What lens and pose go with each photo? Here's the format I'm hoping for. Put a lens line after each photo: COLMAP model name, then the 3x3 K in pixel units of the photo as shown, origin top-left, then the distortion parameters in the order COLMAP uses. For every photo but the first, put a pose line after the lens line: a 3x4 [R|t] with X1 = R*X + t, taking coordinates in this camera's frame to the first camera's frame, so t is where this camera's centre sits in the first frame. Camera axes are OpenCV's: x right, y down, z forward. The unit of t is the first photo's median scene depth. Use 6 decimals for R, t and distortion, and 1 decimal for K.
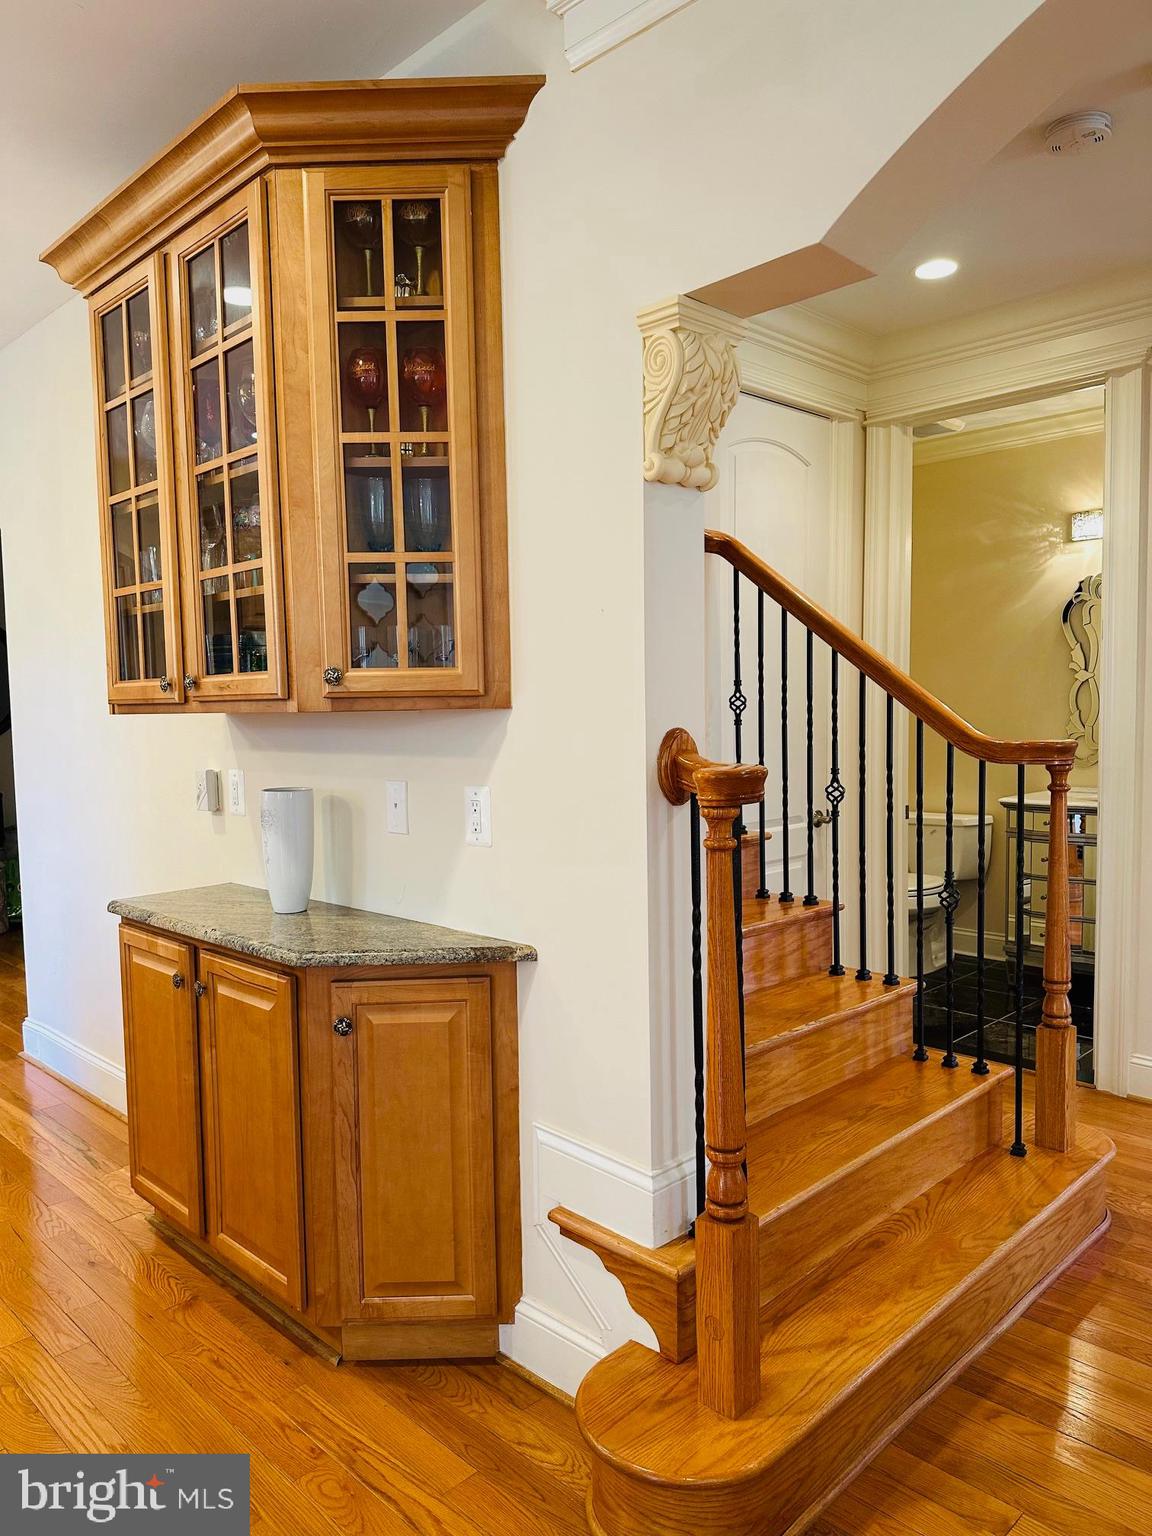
lens RADIAL K [[1065.7, 0, 574.9], [0, 1065.7, 762.4], [0, 0, 1]] dist [0.083338, -0.095309]
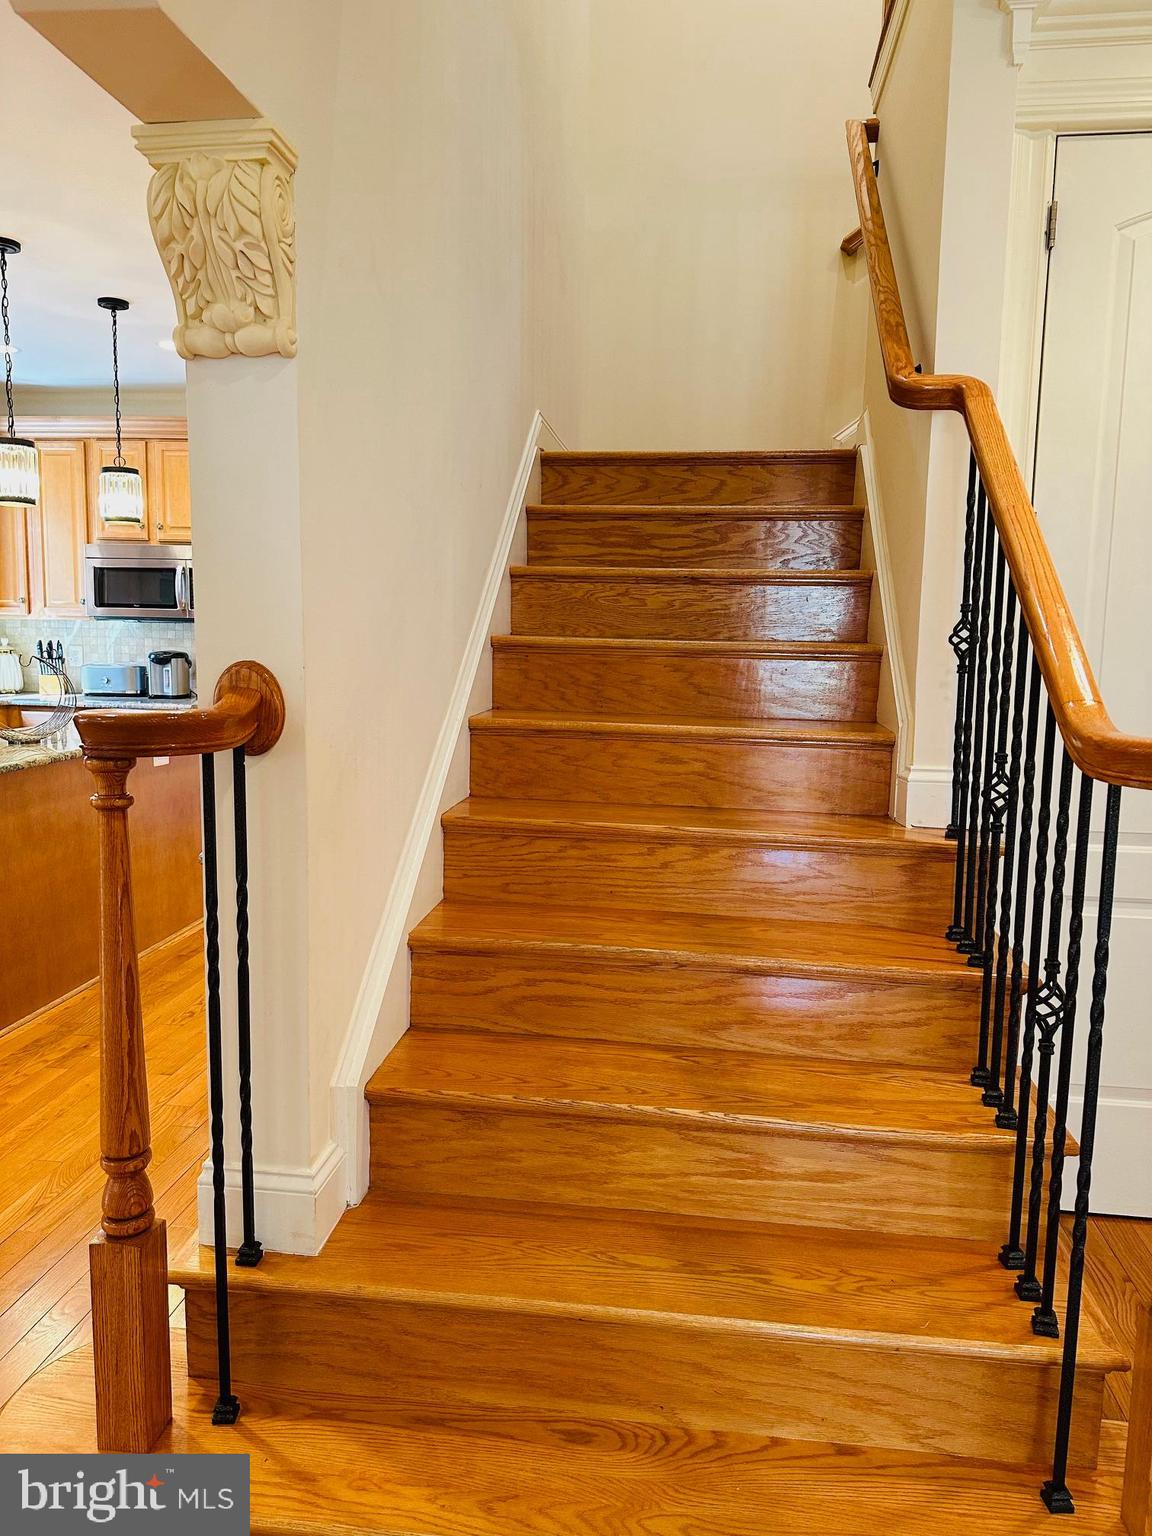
lens RADIAL K [[1065.7, 0, 574.9], [0, 1065.7, 762.4], [0, 0, 1]] dist [0.083338, -0.095309]
pose [[0.601147, 0.127443, -0.788911, 0.709316], [-0.056301, 0.991503, 0.117269, -0.055516], [0.797153, -0.026079, 0.603214, 0.549539]]
